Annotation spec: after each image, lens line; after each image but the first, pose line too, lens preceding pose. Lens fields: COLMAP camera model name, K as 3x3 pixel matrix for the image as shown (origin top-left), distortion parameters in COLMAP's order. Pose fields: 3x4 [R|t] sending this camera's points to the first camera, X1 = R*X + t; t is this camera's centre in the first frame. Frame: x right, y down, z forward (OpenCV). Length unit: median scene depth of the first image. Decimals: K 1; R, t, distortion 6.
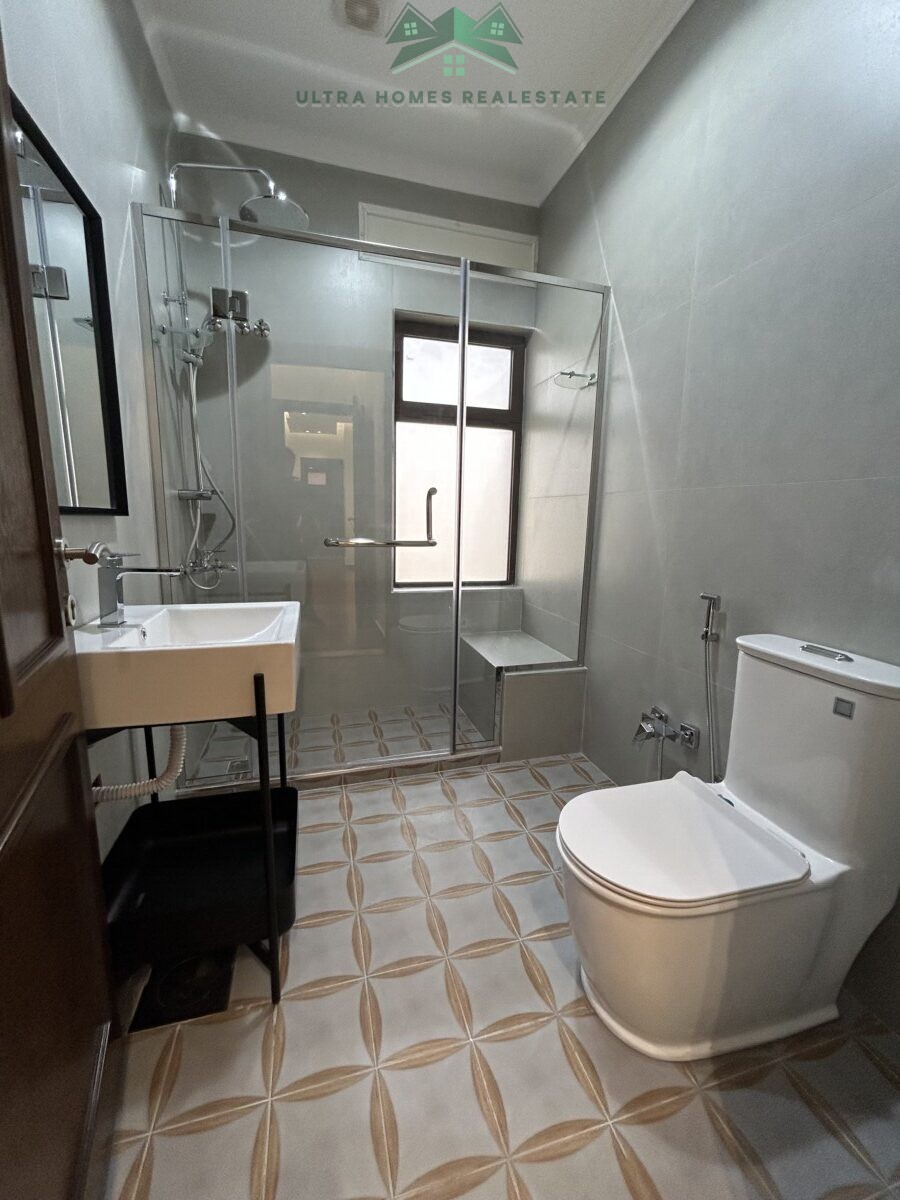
lens RADIAL K [[483.5, 0, 452.3], [0, 483.5, 602.4], [0, 0, 1]] dist [-0.001381, 0.000900]
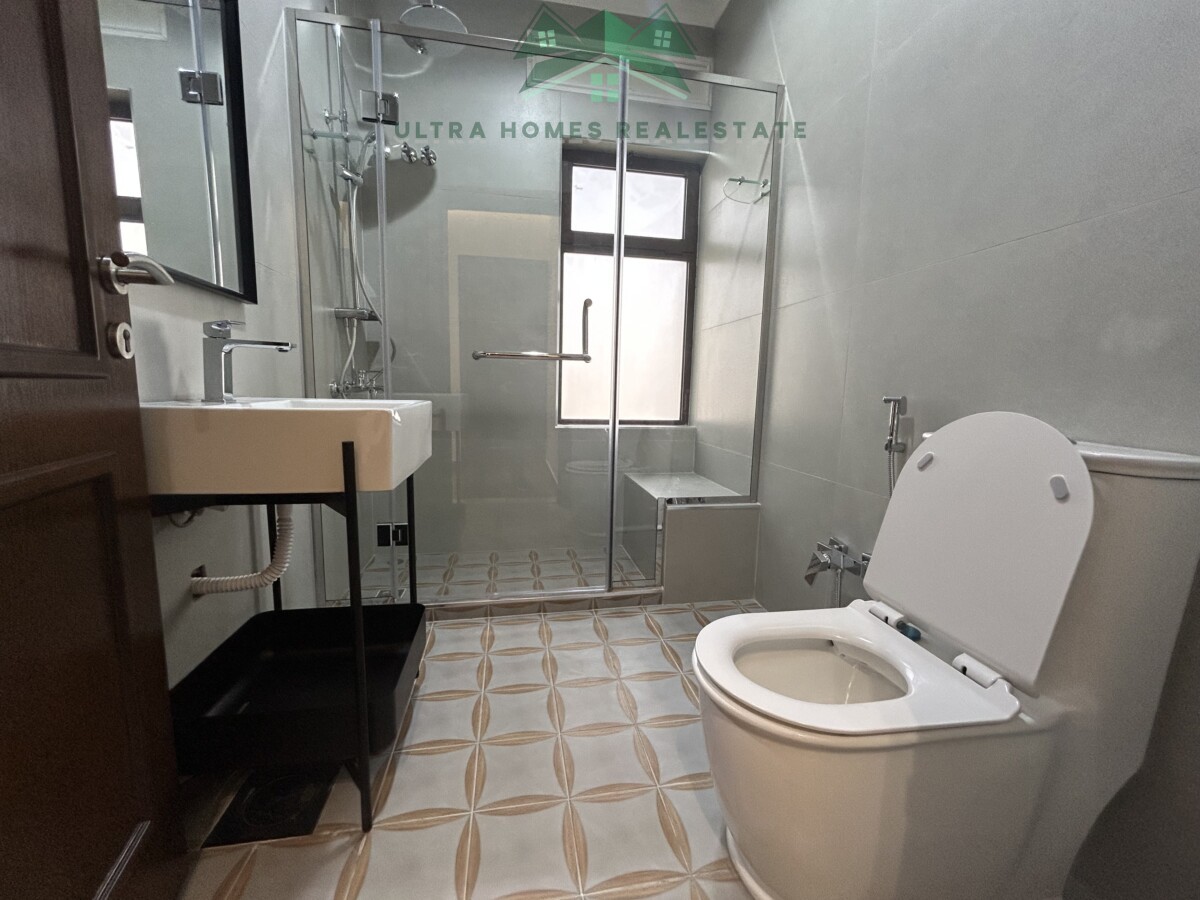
lens RADIAL K [[483.5, 0, 596.1], [0, 483.5, 449.7], [0, 0, 1]] dist [-0.001381, 0.000900]
pose [[0.995408, 0.014195, -0.094664, 0.072942], [-0.018305, 0.998921, -0.042691, 0.102044], [0.093956, 0.044227, 0.994593, 0.083929]]
